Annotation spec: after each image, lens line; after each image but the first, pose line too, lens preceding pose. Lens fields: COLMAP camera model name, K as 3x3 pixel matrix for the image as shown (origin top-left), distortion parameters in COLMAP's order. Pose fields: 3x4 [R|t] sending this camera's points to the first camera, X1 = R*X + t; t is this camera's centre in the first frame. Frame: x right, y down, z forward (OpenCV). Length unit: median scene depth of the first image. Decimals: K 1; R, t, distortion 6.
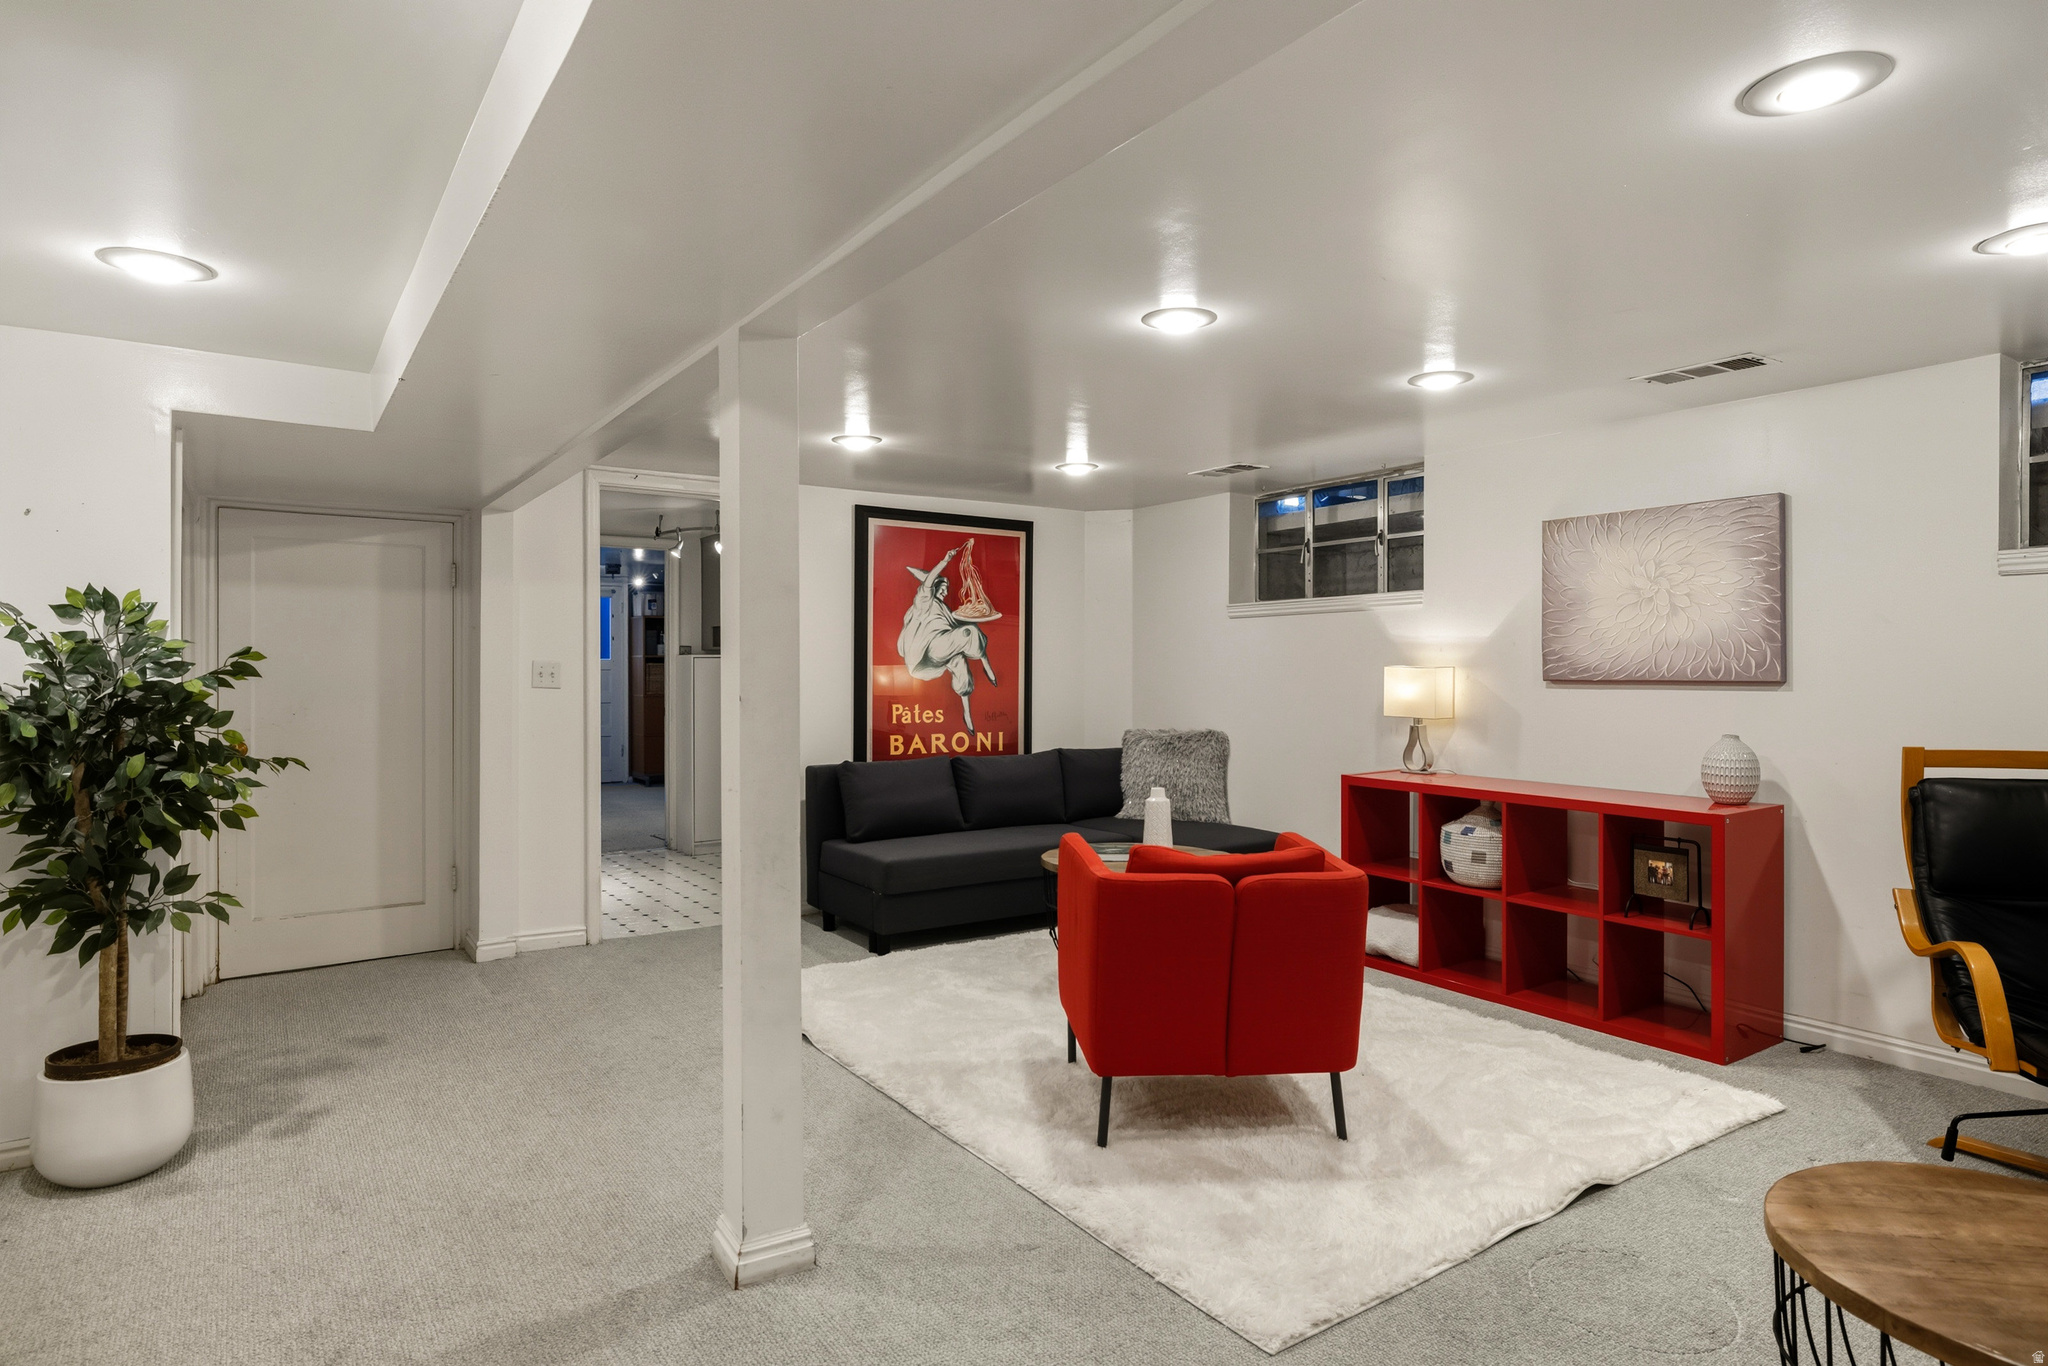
lens RADIAL K [[1153.3, 0, 1022.7], [0, 1153.3, 673.9], [0, 0, 1]] dist [0.002161, 0.000182]
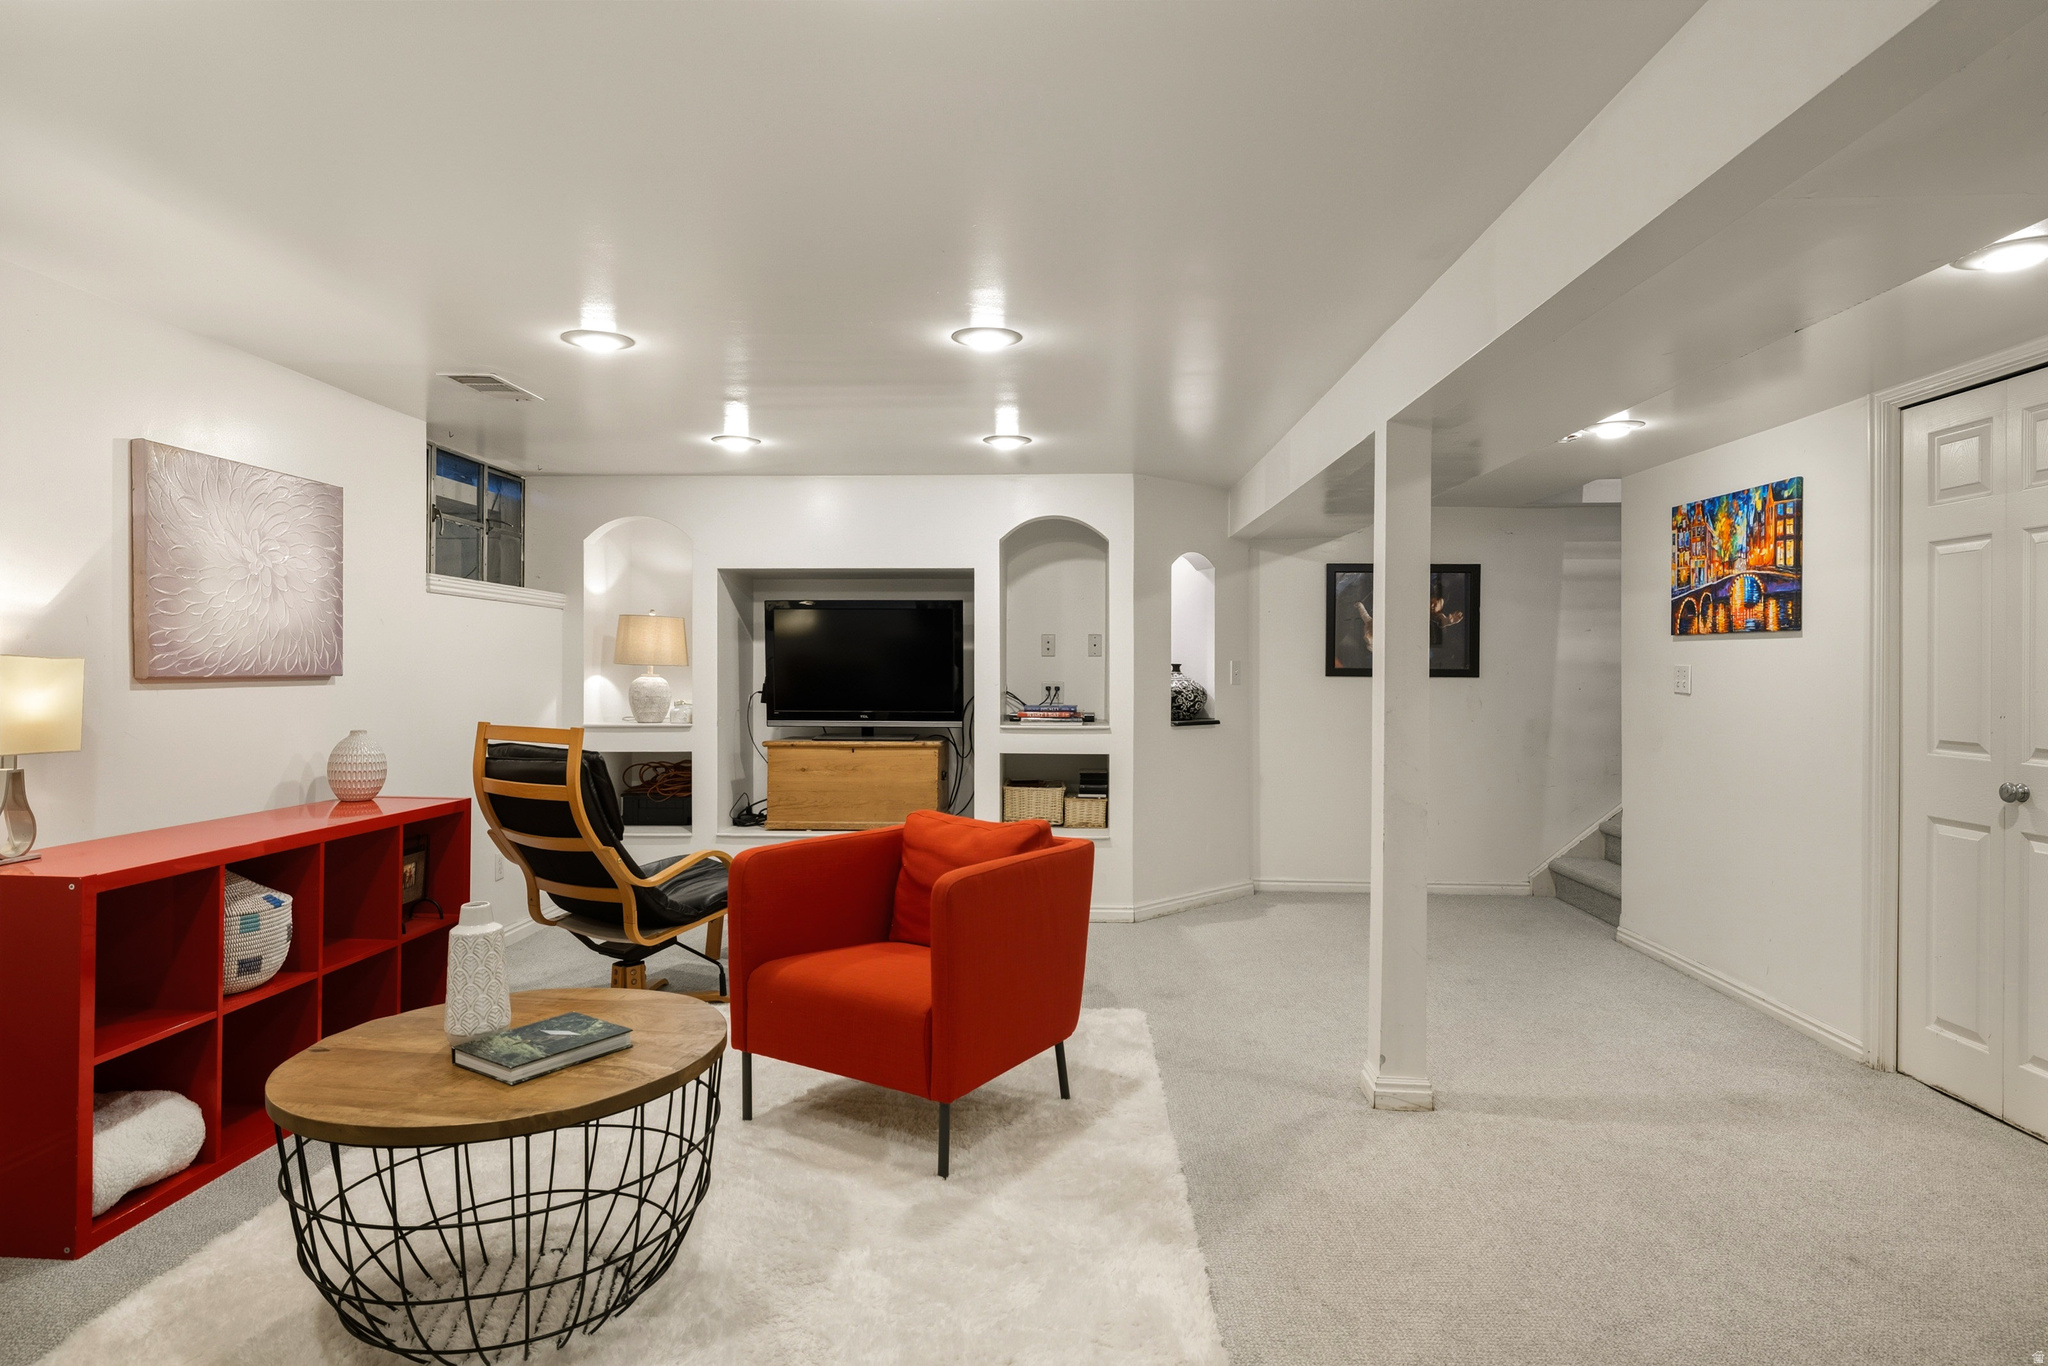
lens RADIAL K [[1153.3, 0, 1019.1], [0, 1153.3, 675.4], [0, 0, 1]] dist [0.002161, 0.000182]
pose [[-0.813422, -0.004497, 0.581657, -0.378859], [0.001050, 0.999957, 0.009198, -0.001725], [-0.581673, 0.008093, -0.813382, 1.361351]]
